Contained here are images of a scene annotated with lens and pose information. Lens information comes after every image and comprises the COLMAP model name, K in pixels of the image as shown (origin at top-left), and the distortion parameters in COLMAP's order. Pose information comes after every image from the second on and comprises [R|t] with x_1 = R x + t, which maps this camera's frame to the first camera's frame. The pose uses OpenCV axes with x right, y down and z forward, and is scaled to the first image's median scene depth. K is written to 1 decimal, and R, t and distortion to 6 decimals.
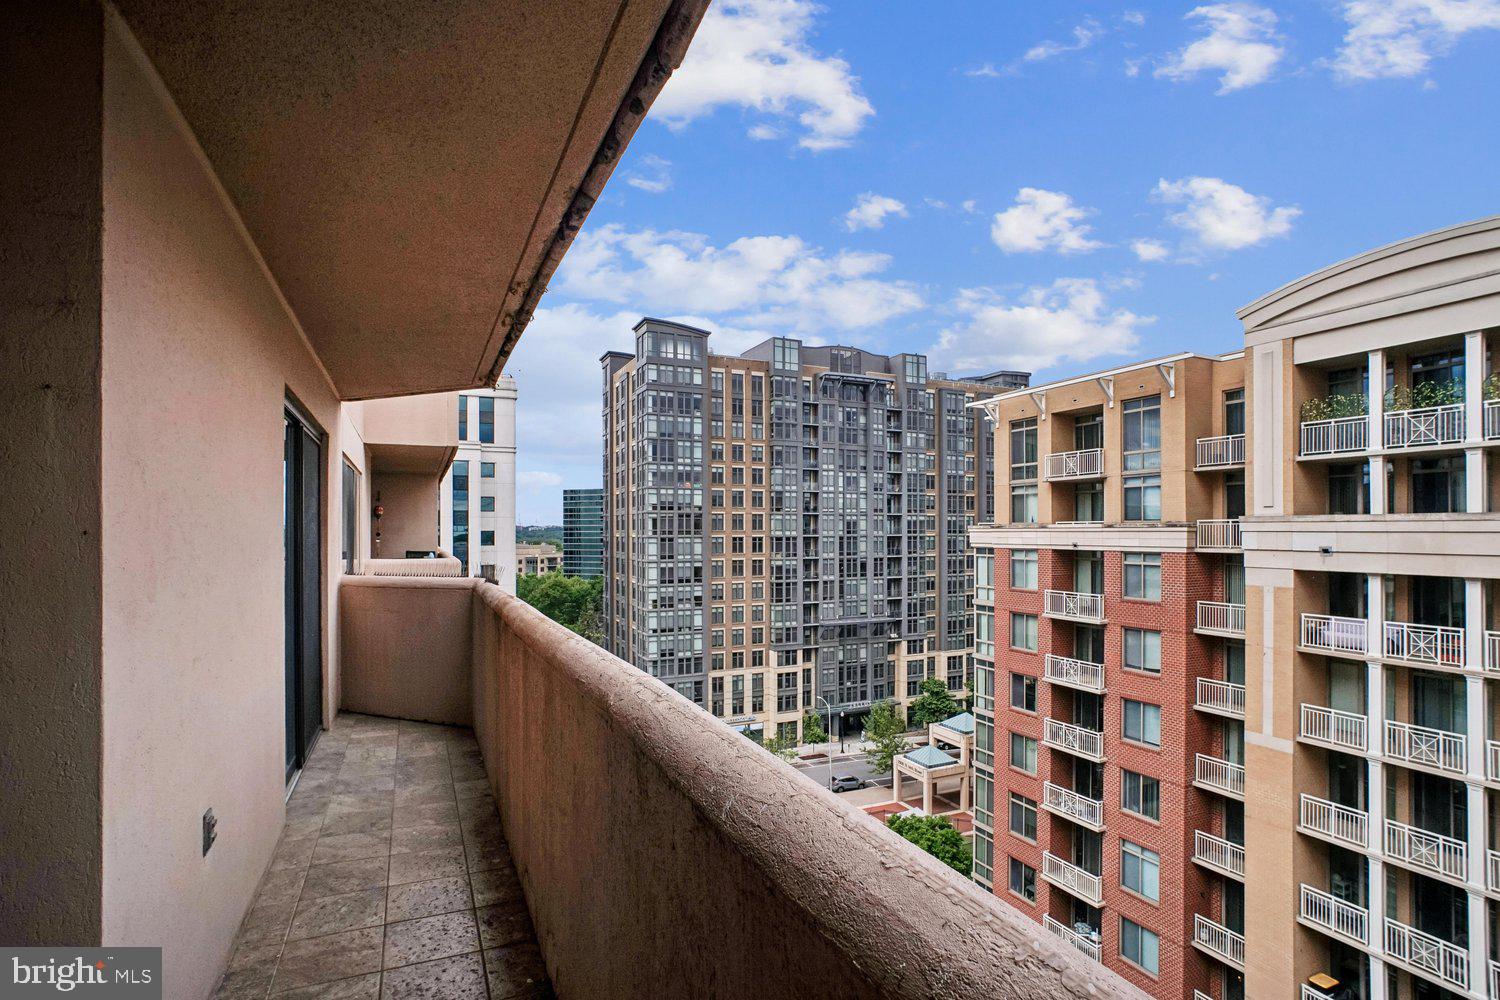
lens RADIAL K [[739.1, 0, 738.2], [0, 739.1, 540.9], [0, 0, 1]] dist [-0.011595, 0.000321]
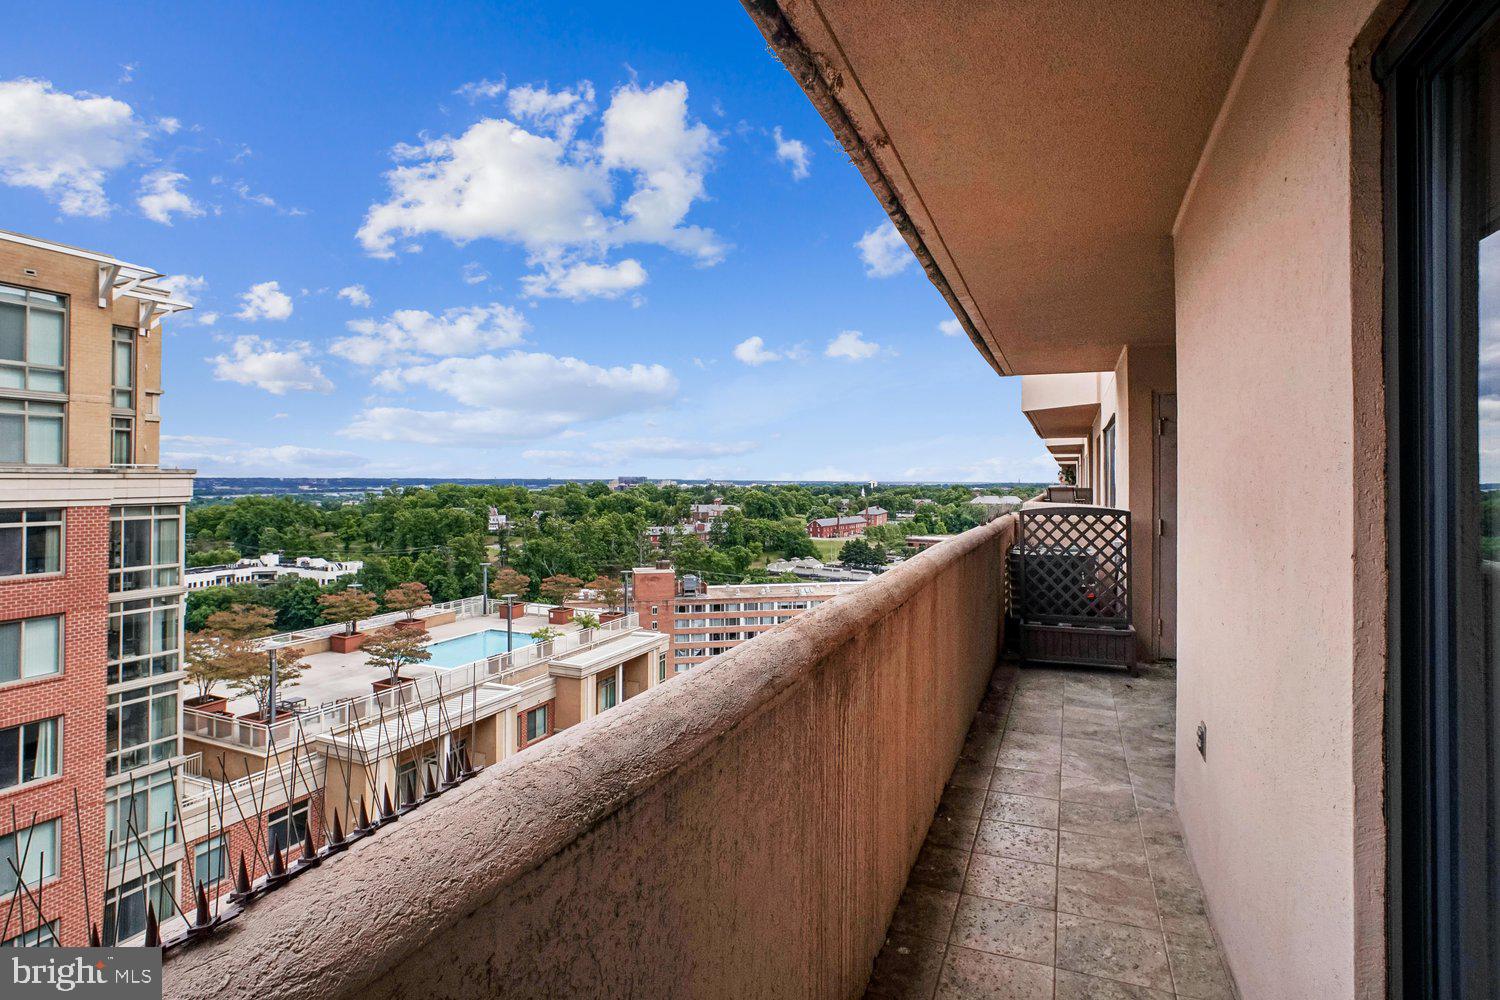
lens RADIAL K [[724.1, 0, 754.8], [0, 724.1, 494.2], [0, 0, 1]] dist [-0.015053, 0.001691]
pose [[-0.678085, -0.009275, 0.734925, -0.918620], [0.001926, 0.999895, 0.014396, -0.014882], [-0.734981, 0.011177, -0.677996, 1.961685]]
